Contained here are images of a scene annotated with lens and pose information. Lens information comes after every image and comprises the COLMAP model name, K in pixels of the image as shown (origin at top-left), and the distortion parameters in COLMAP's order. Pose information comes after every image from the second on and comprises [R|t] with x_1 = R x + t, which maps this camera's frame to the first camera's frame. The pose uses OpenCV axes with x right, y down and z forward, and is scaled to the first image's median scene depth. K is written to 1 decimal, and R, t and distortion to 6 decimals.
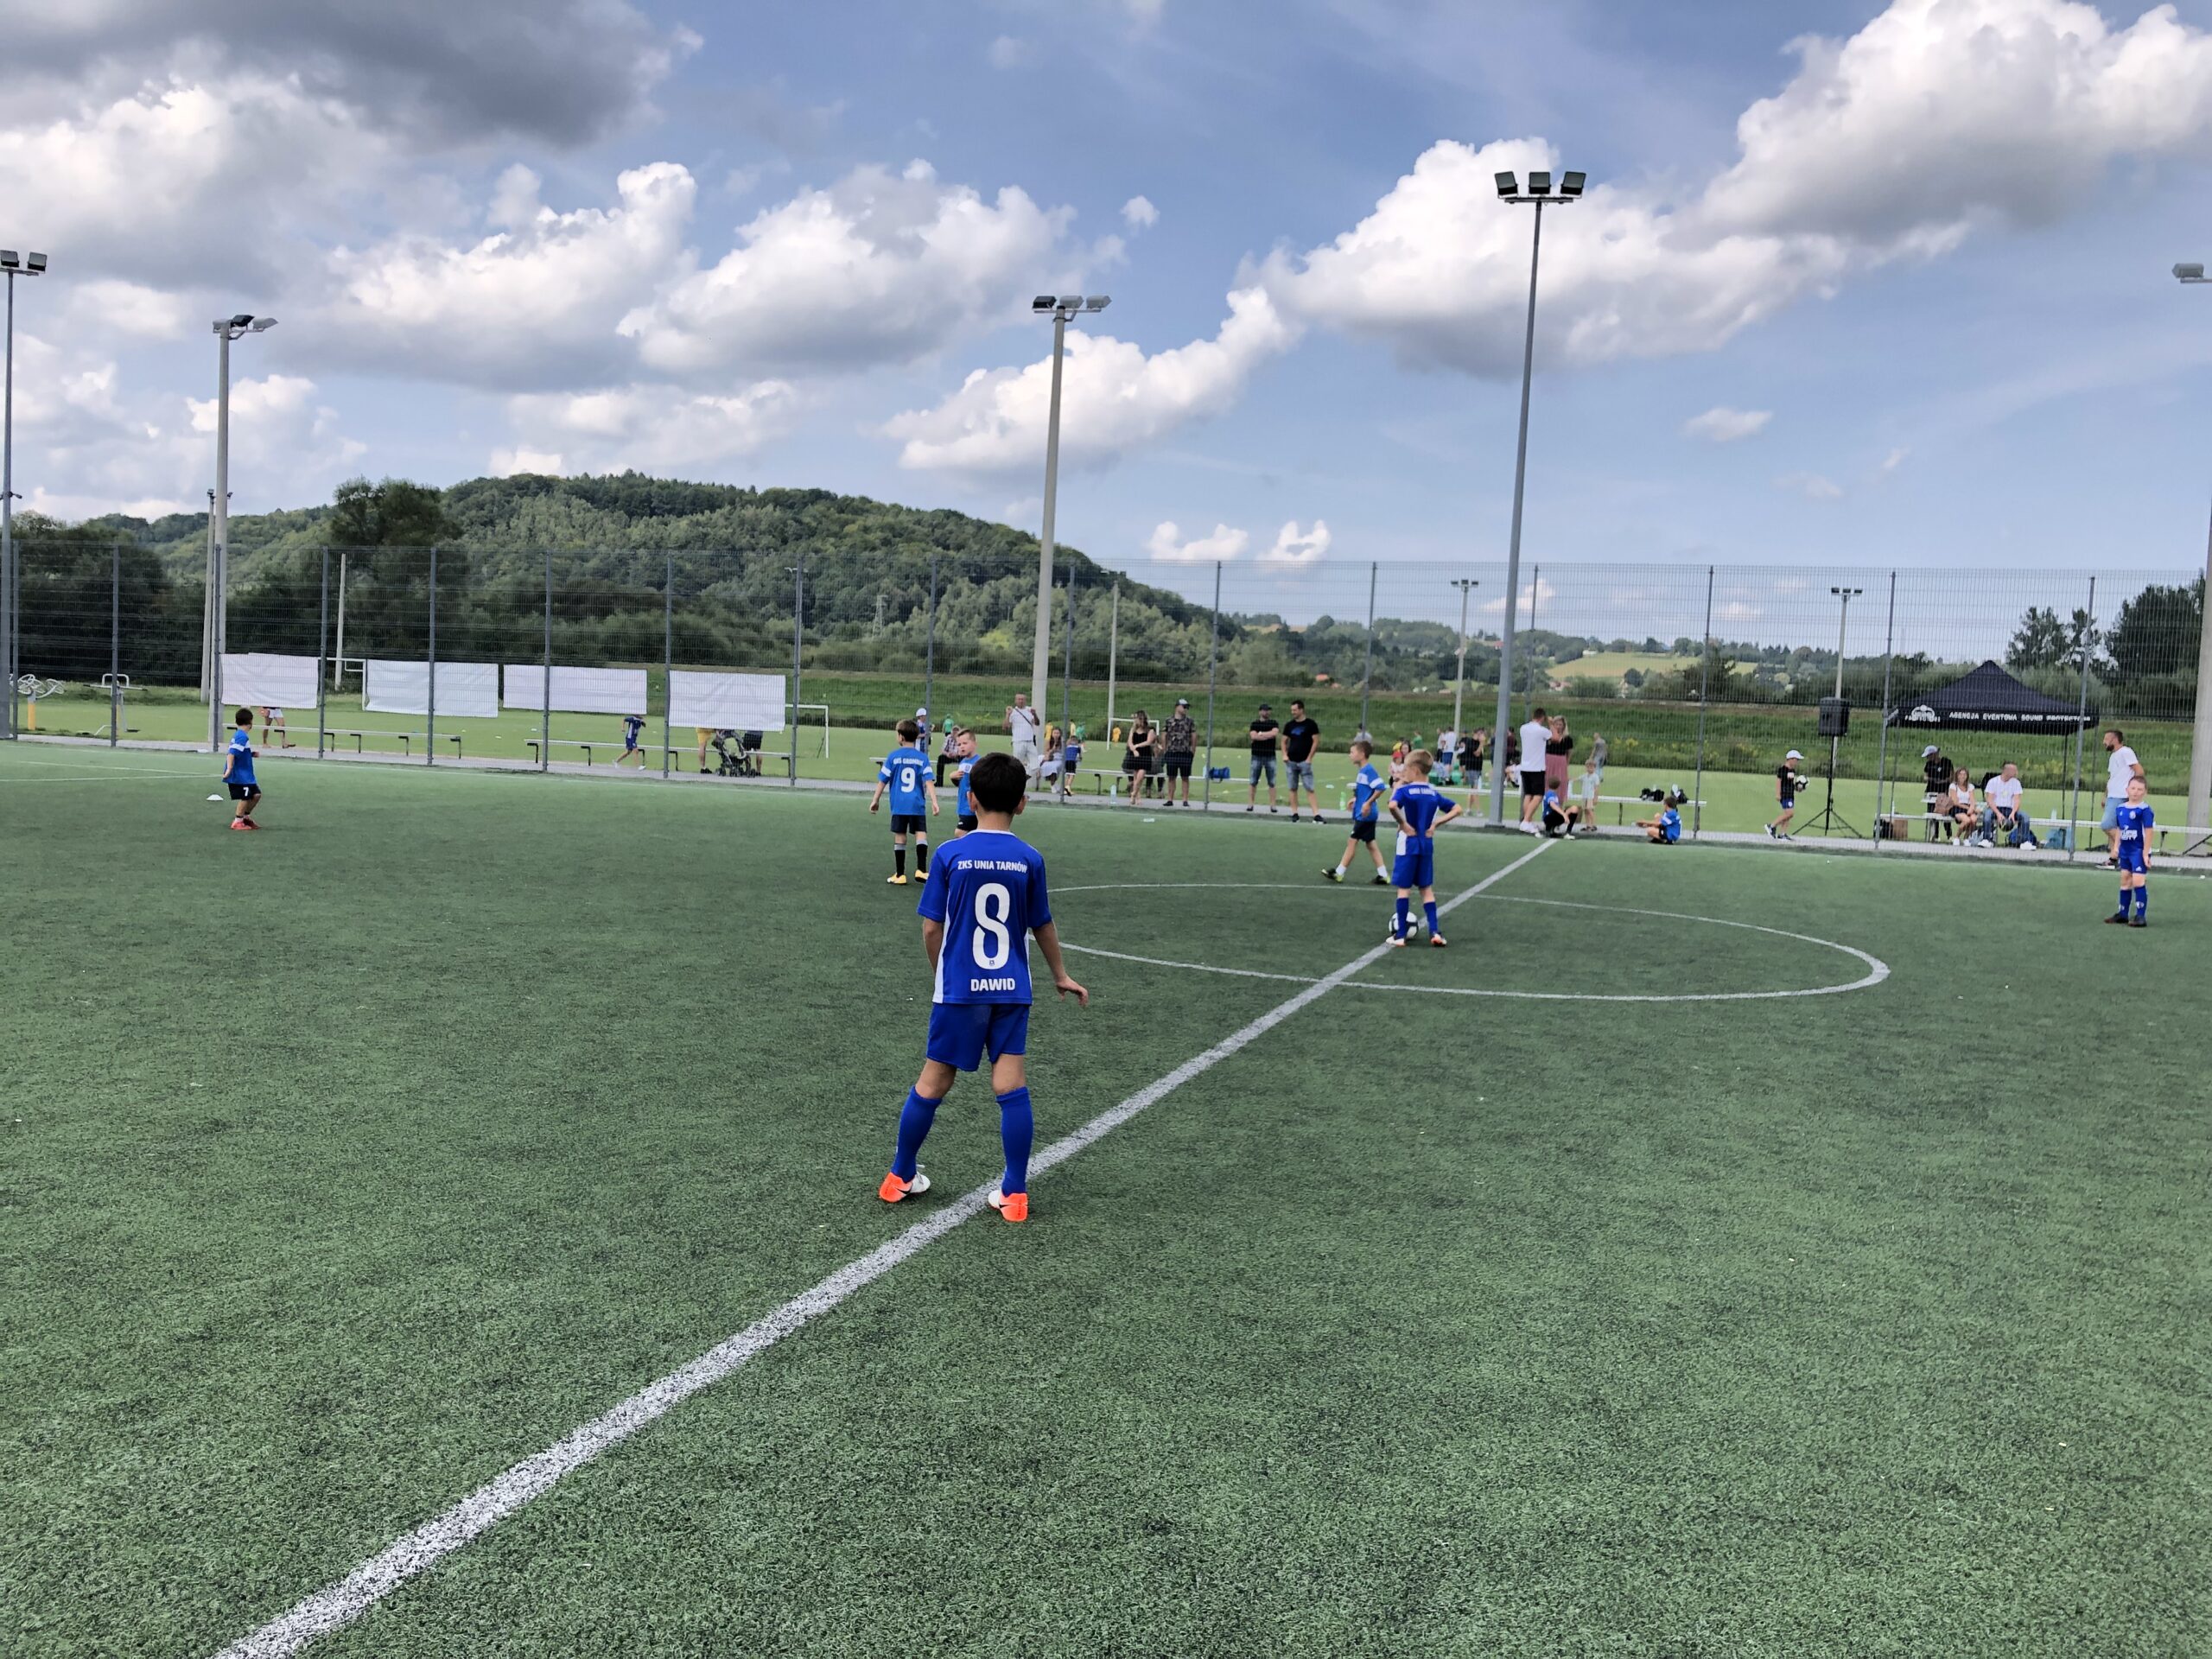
lens RADIAL K [[1783.0, 0, 1115.5], [0, 1783.0, 835.2], [0, 0, 1]] dist [0.027196, -0.028412]
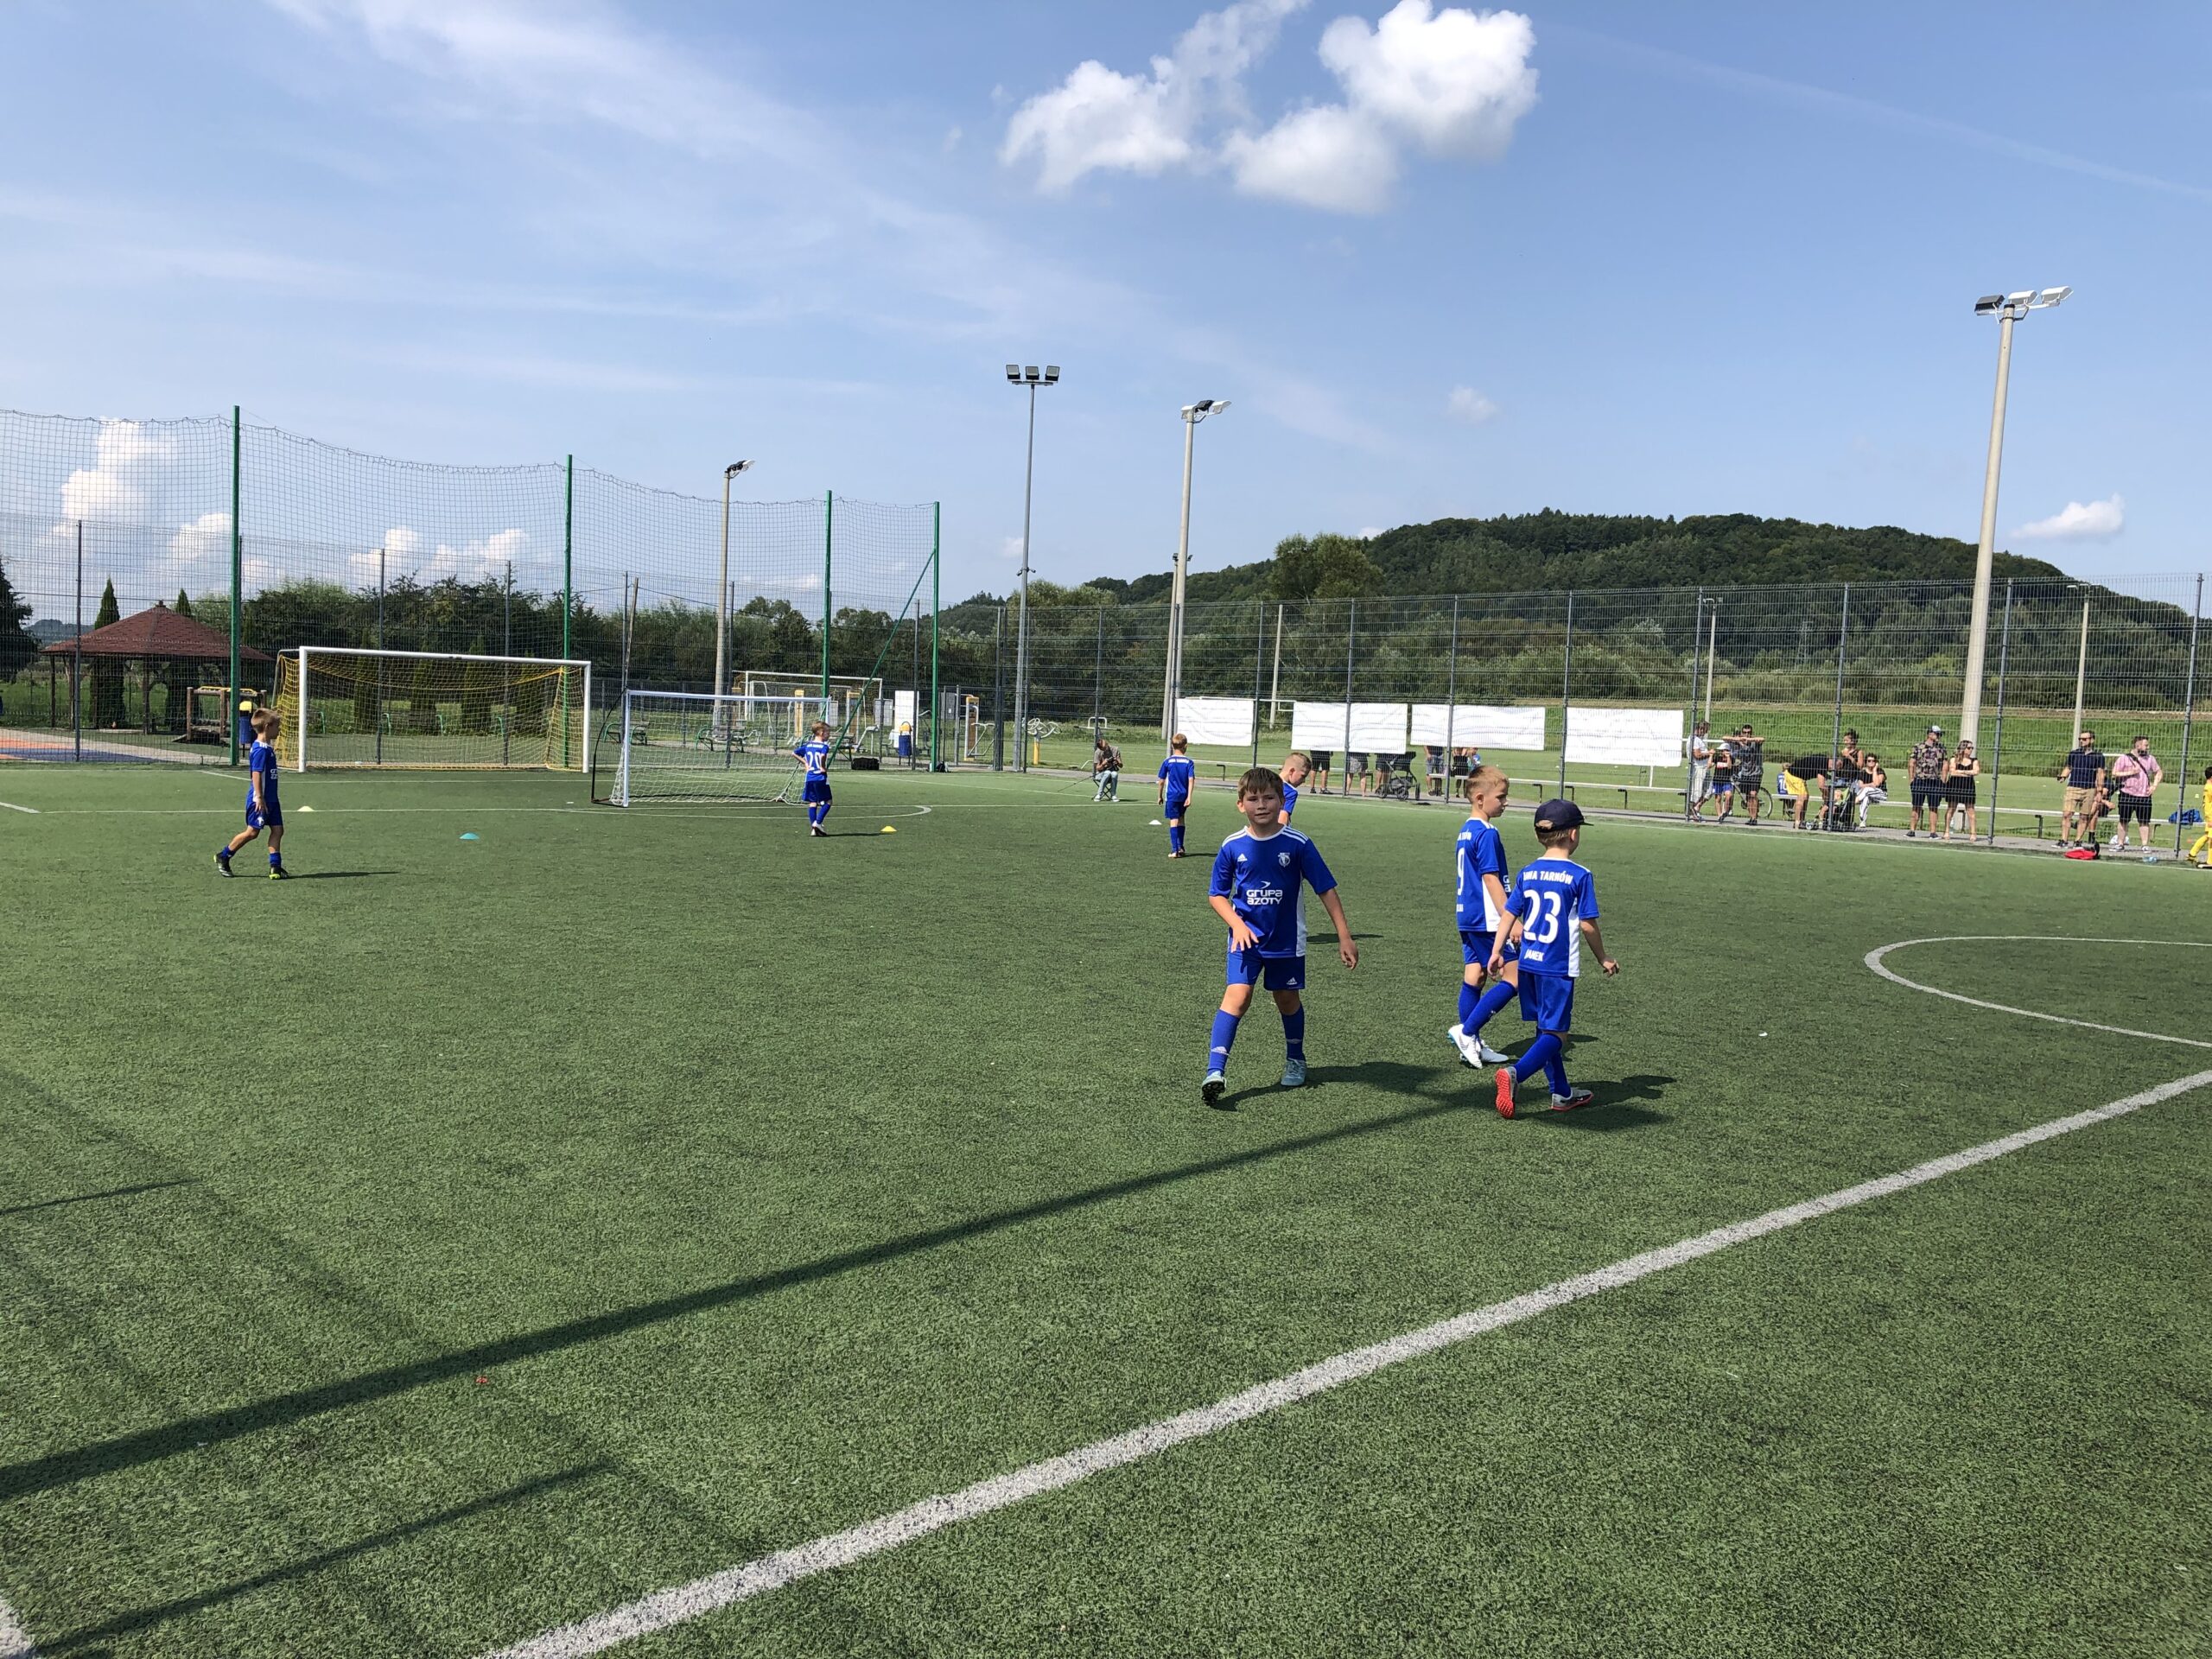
lens RADIAL K [[1783.0, 0, 1116.8], [0, 1783.0, 827.1], [0, 0, 1]] dist [0.027196, -0.028412]
pose [[0.879000, 0.019376, -0.476429, 0.007381], [-0.030630, 0.999405, -0.015867, 0.000313], [0.475838, 0.028540, 0.879070, -0.012270]]
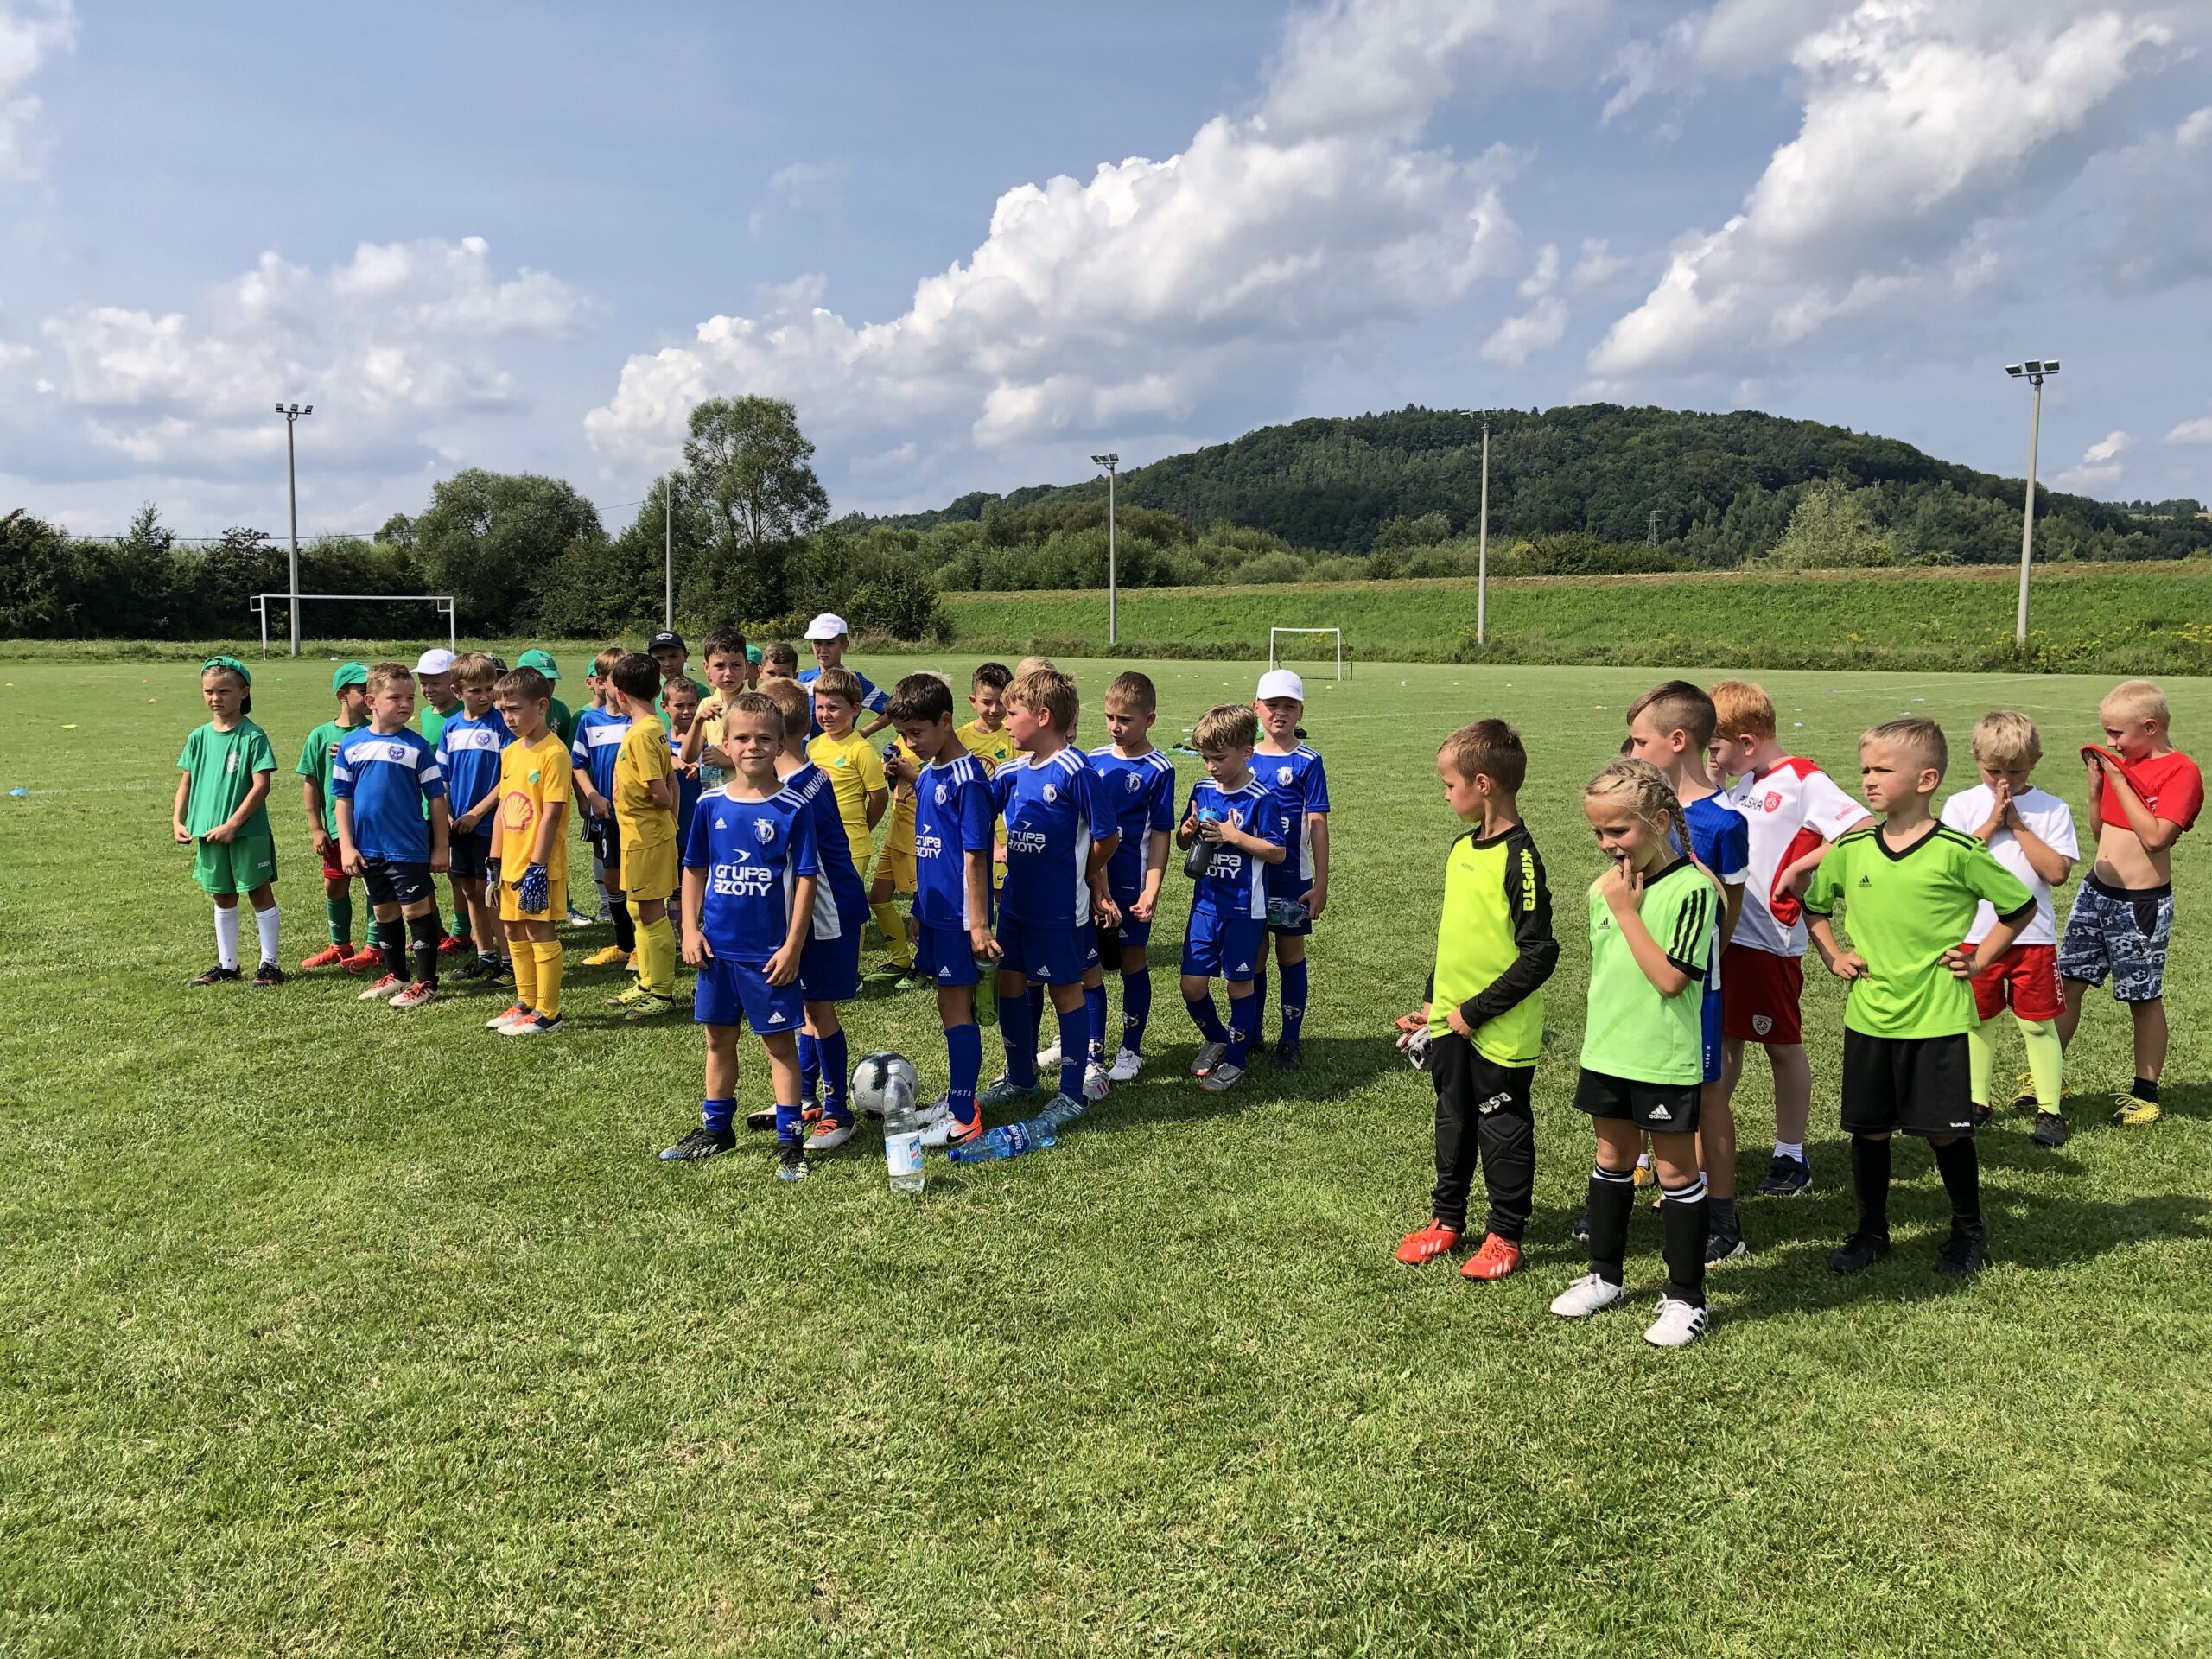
lens RADIAL K [[1783.0, 0, 1104.9], [0, 1783.0, 827.1], [0, 0, 1]] dist [0.027196, -0.028412]
pose [[0.897364, 0.003449, -0.441277, 0.343203], [0.010927, 0.999489, 0.030034, -0.030869], [0.441156, -0.031773, 0.896868, 0.667745]]
